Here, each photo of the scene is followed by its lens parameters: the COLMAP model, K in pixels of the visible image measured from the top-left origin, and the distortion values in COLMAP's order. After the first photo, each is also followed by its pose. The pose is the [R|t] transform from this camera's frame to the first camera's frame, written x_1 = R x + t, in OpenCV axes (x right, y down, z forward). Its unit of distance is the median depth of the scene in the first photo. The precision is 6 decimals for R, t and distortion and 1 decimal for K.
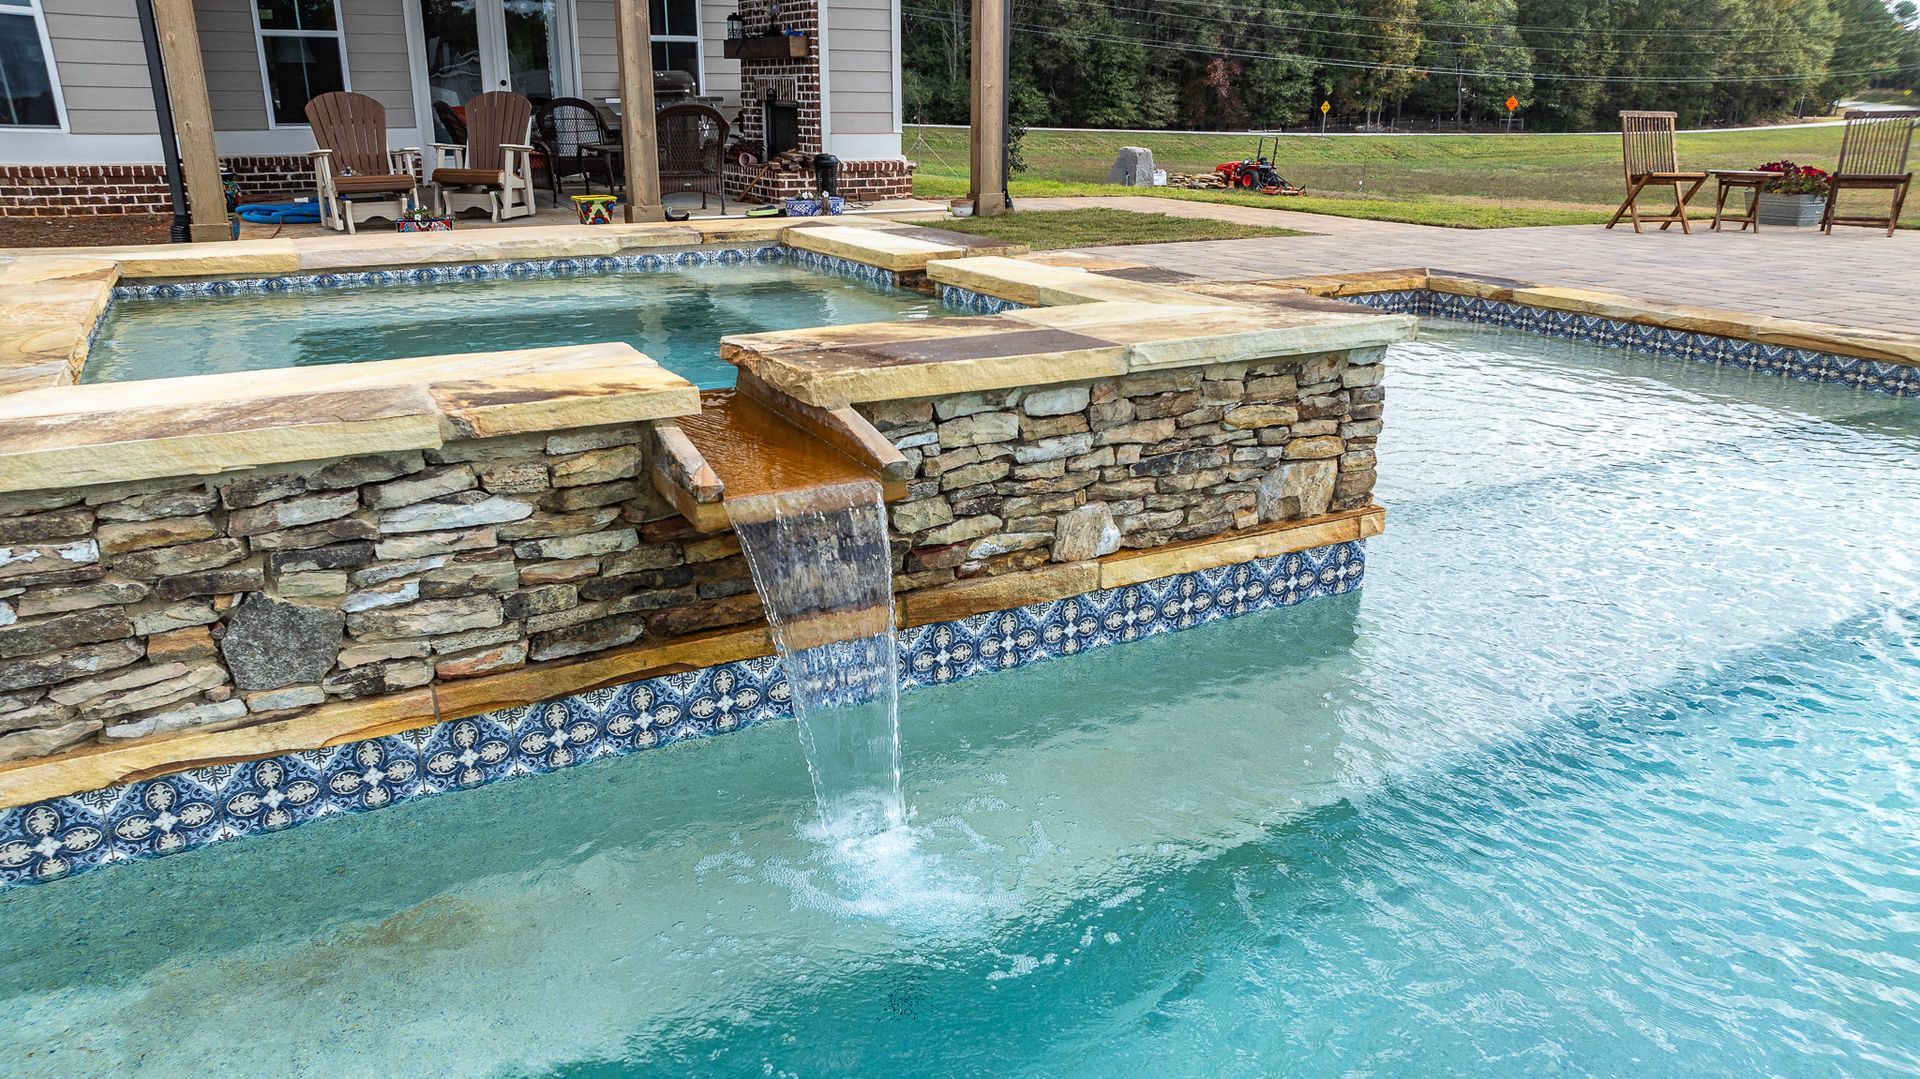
lens RADIAL K [[1349.8, 0, 962.3], [0, 1349.8, 550.8], [0, 0, 1]] dist [-0.027854, 0.019184]
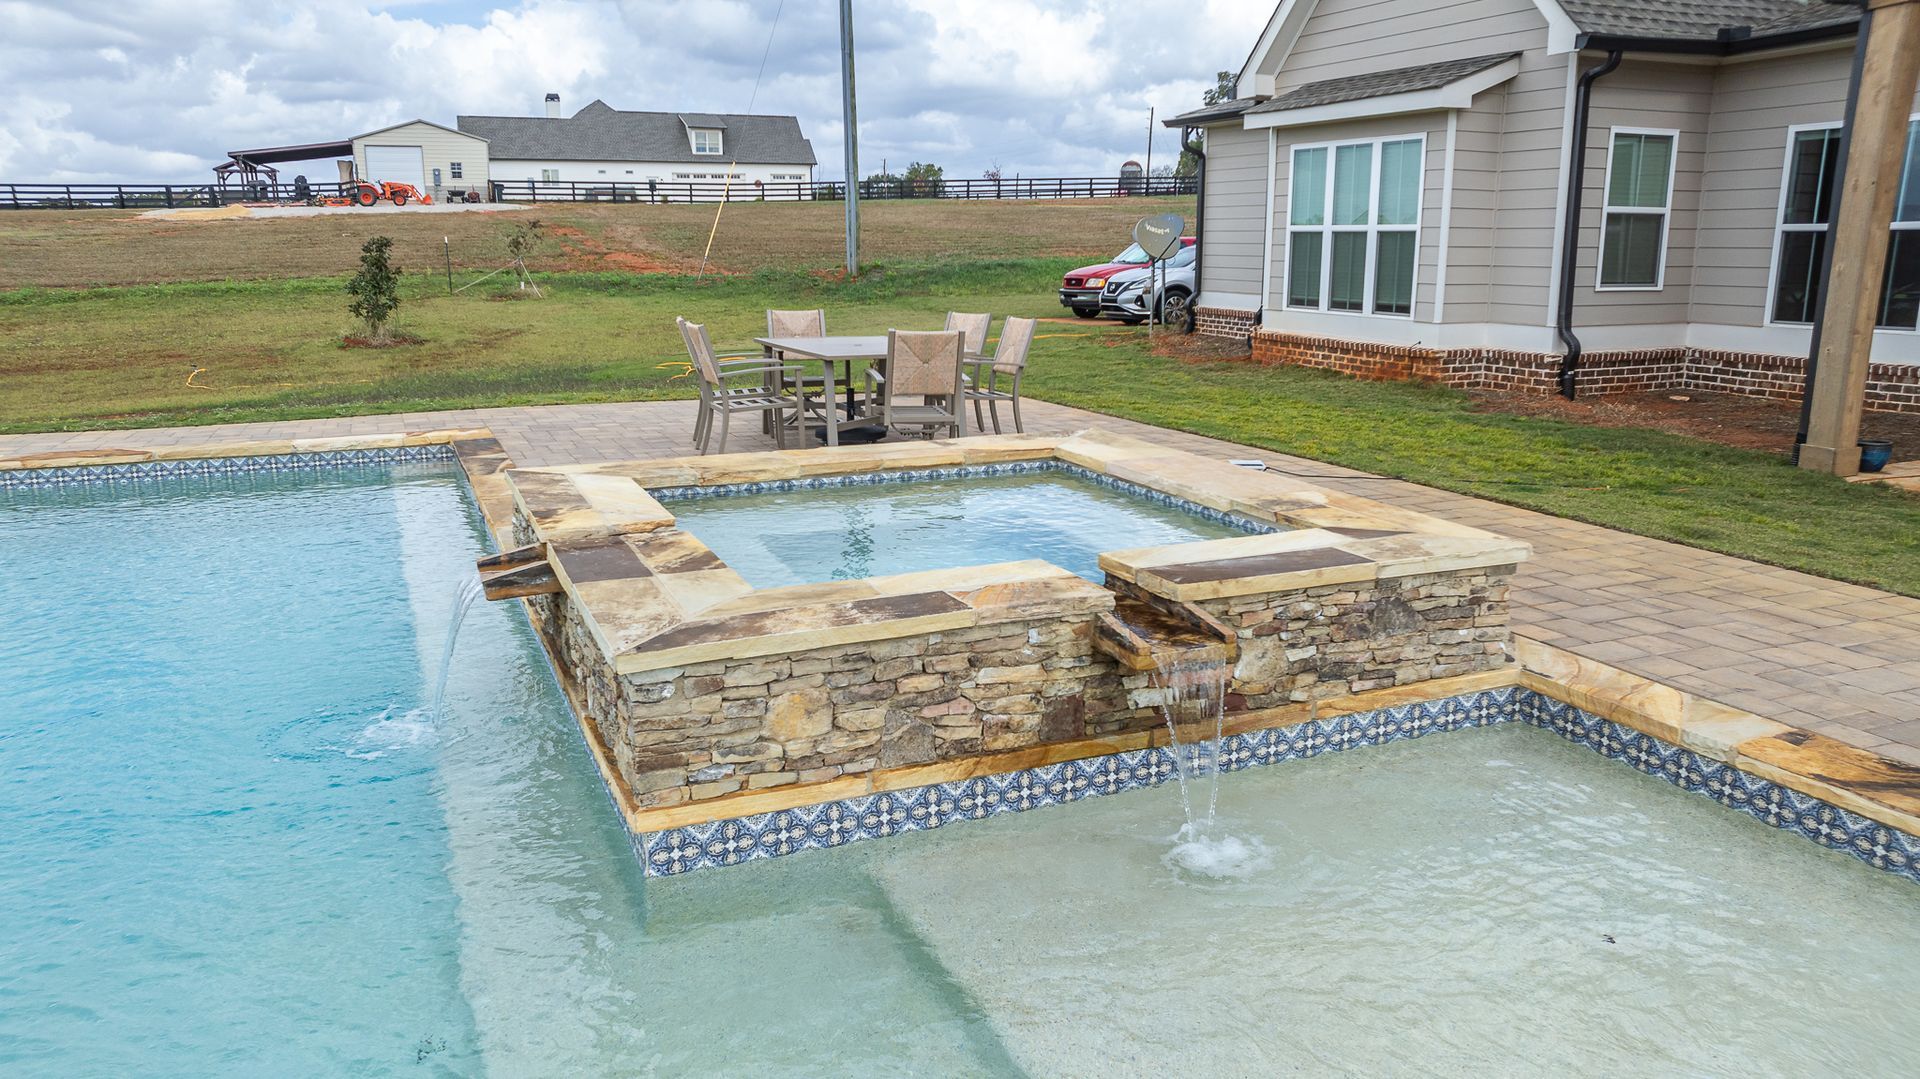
lens RADIAL K [[1349.8, 0, 962.3], [0, 1349.8, 550.8], [0, 0, 1]] dist [-0.027854, 0.019184]
pose [[-0.082511, 0.224237, -0.971035, 1.526070], [-0.315594, 0.918333, 0.238883, -0.670209], [0.945300, 0.326163, -0.005005, 1.360771]]
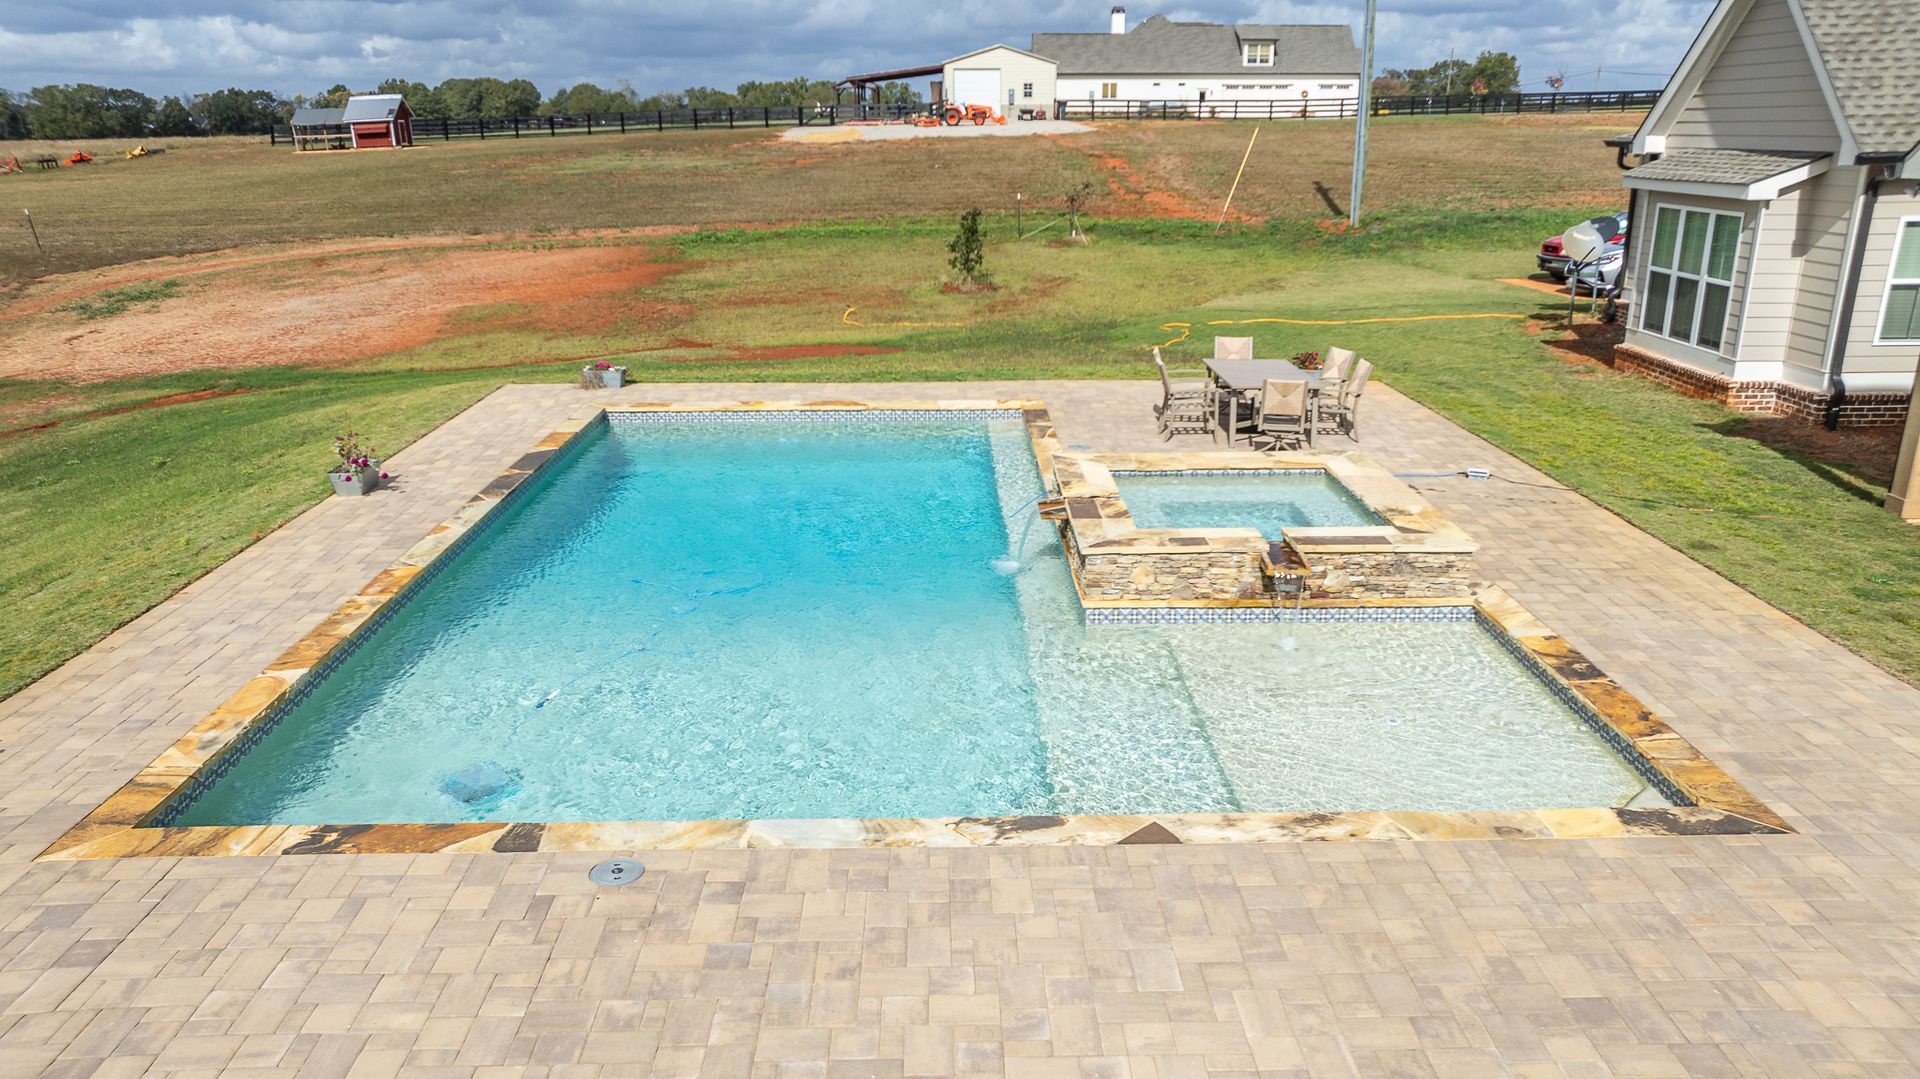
lens RADIAL K [[1349.8, 0, 962.3], [0, 1349.8, 550.8], [0, 0, 1]] dist [-0.027854, 0.019184]
pose [[-0.457246, 0.270872, -0.847086, 3.729308], [-0.282049, 0.859150, 0.426976, -1.697500], [0.843430, 0.434153, -0.316443, 2.001568]]
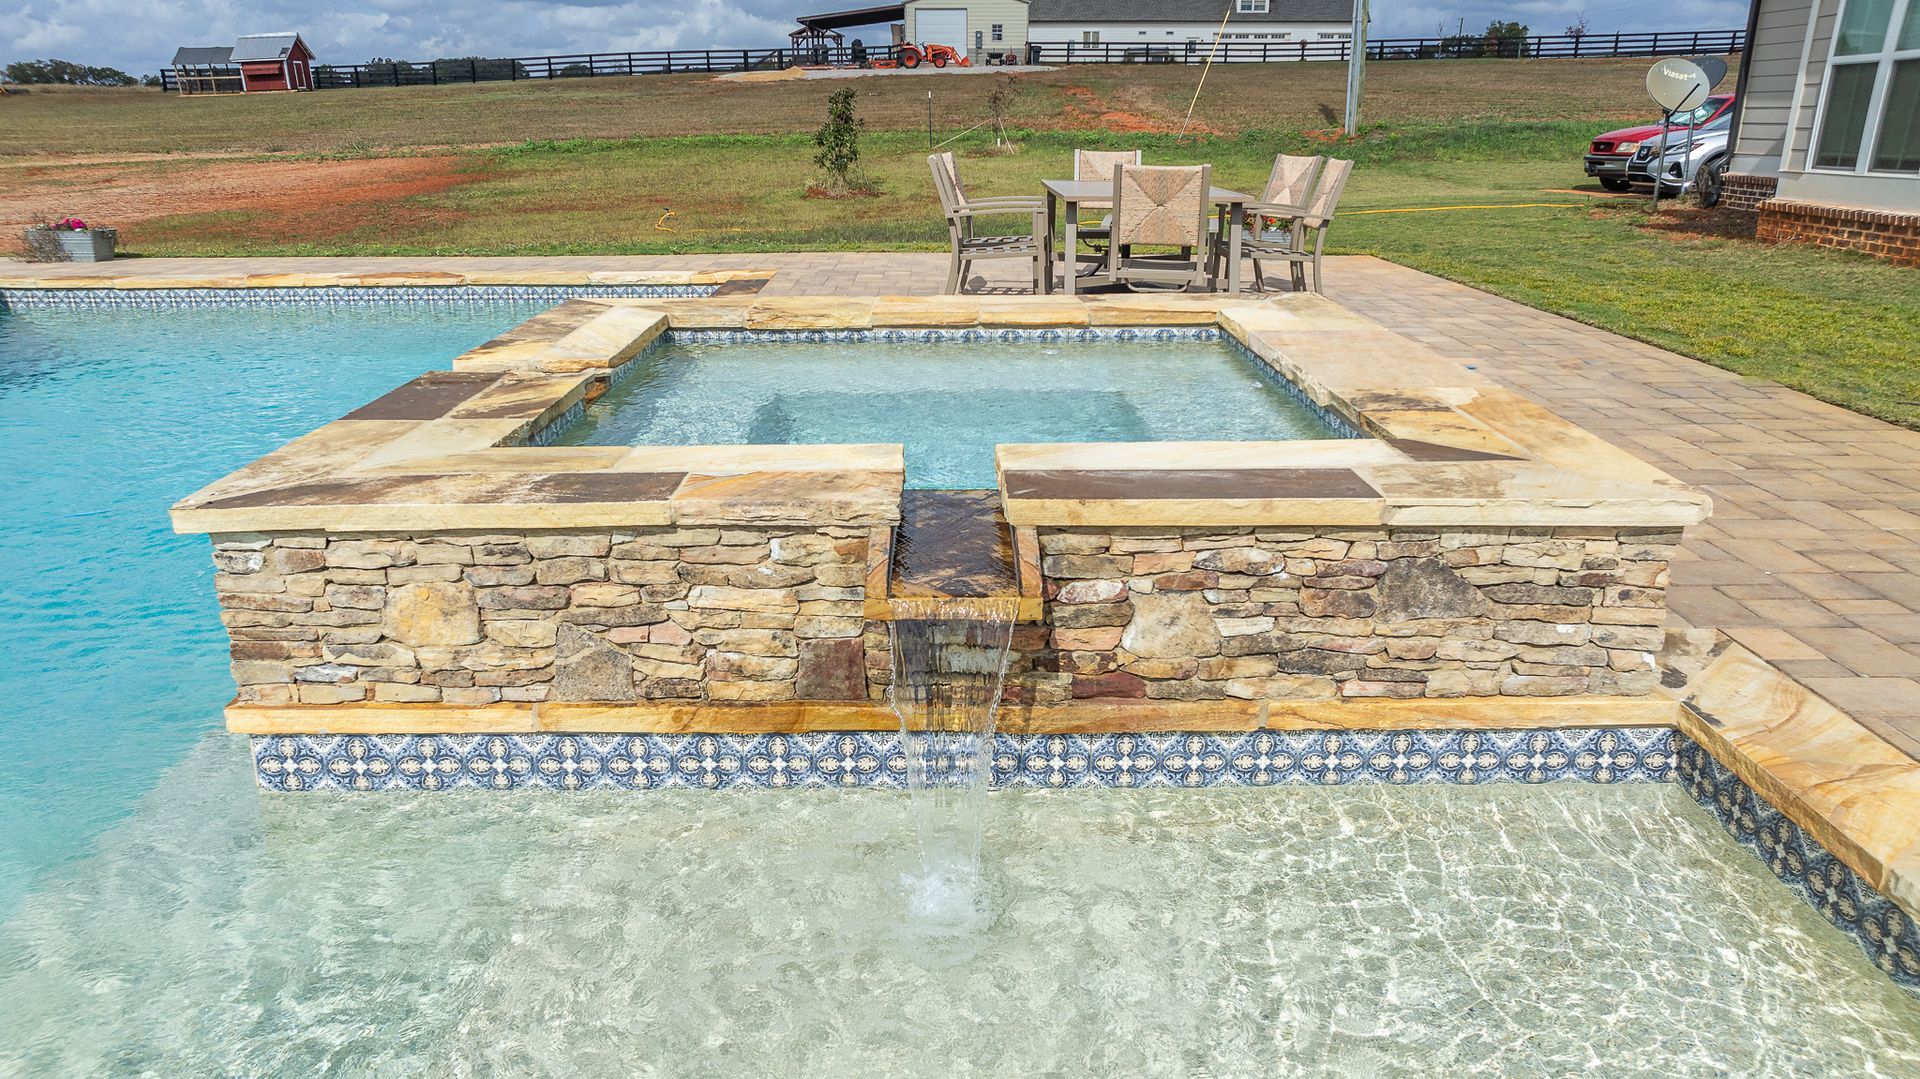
lens RADIAL K [[1349.8, 0, 962.3], [0, 1349.8, 550.8], [0, 0, 1]] dist [-0.027854, 0.019184]
pose [[-0.460559, 0.277460, -0.843150, 0.928261], [-0.281204, 0.855353, 0.435080, -0.740991], [0.841908, 0.437477, -0.315918, 1.886715]]
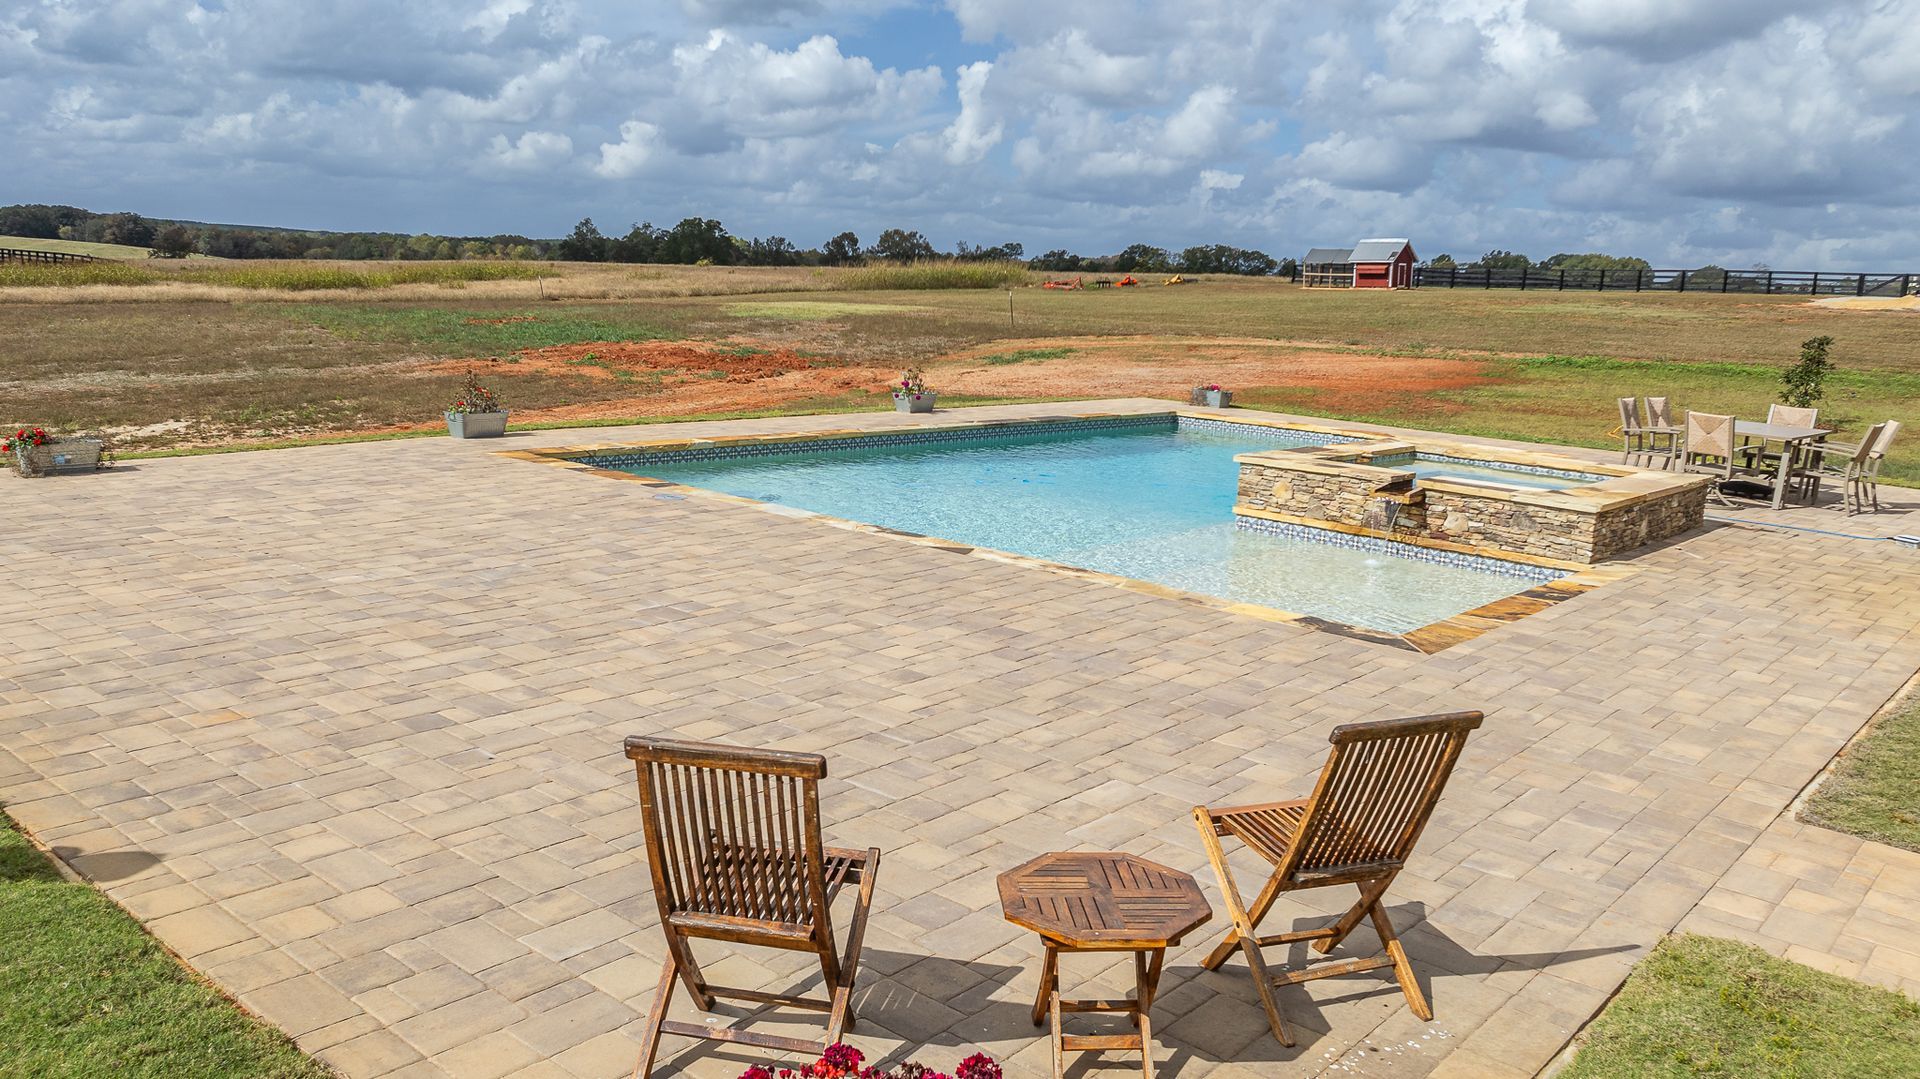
lens RADIAL K [[1467.8, 0, 957.2], [0, 1467.8, 579.2], [0, 0, 1]] dist [0.003081, -0.051891]
pose [[-0.935983, 0.022996, -0.351293, 2.821691], [-0.160857, 0.859671, 0.484861, -1.953558], [0.313146, 0.510330, -0.800939, 4.719746]]
